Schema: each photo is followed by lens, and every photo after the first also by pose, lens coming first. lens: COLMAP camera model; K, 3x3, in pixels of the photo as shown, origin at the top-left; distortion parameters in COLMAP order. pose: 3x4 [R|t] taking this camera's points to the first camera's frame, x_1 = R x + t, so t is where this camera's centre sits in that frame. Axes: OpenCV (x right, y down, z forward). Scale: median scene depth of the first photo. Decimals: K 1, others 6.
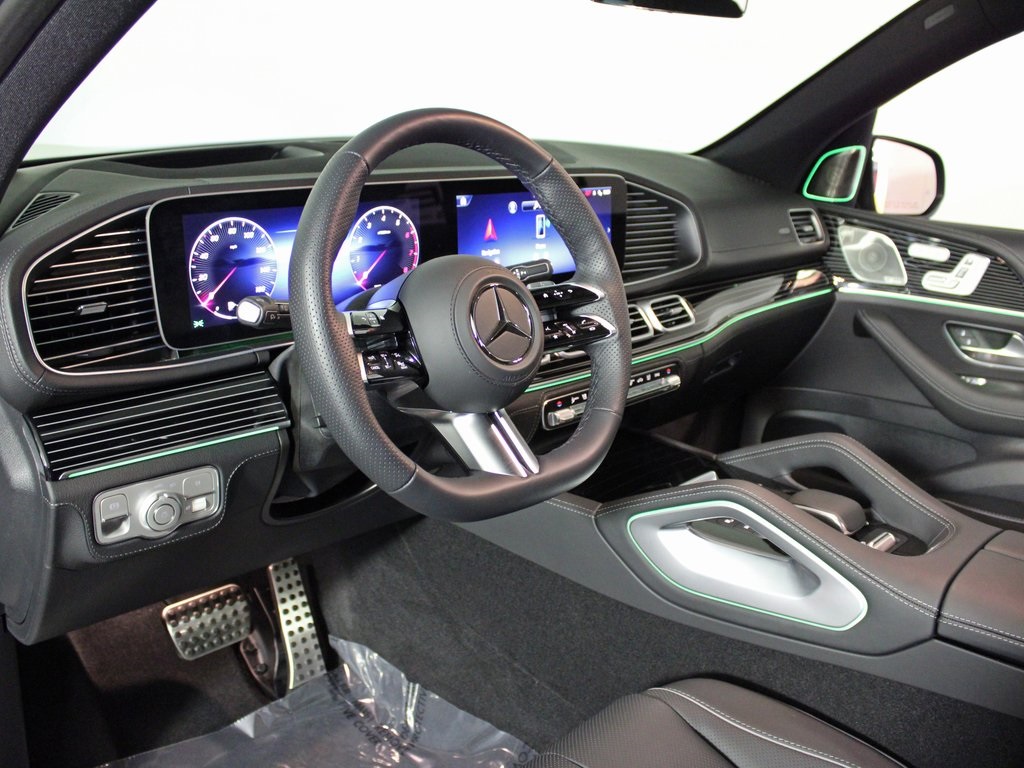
lens RADIAL K [[936.2, 0, 513.8], [0, 936.2, 374.6], [0, 0, 1]] dist [-0.095563, 0.000000]
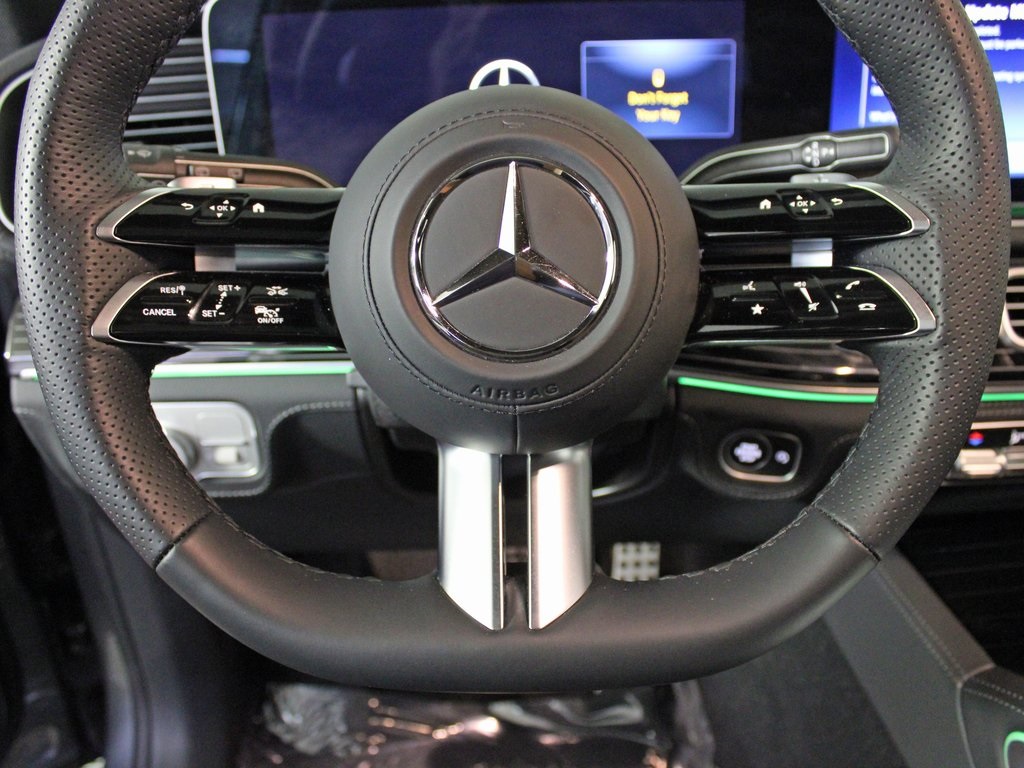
lens RADIAL K [[936.2, 0, 509.8], [0, 936.2, 390.2], [0, 0, 1]] dist [-0.095563, 0.000000]
pose [[0.713722, 0.243615, -0.656699, 0.231164], [-0.143298, 0.968521, 0.203551, -0.070474], [0.685614, -0.051175, 0.726164, 0.615466]]
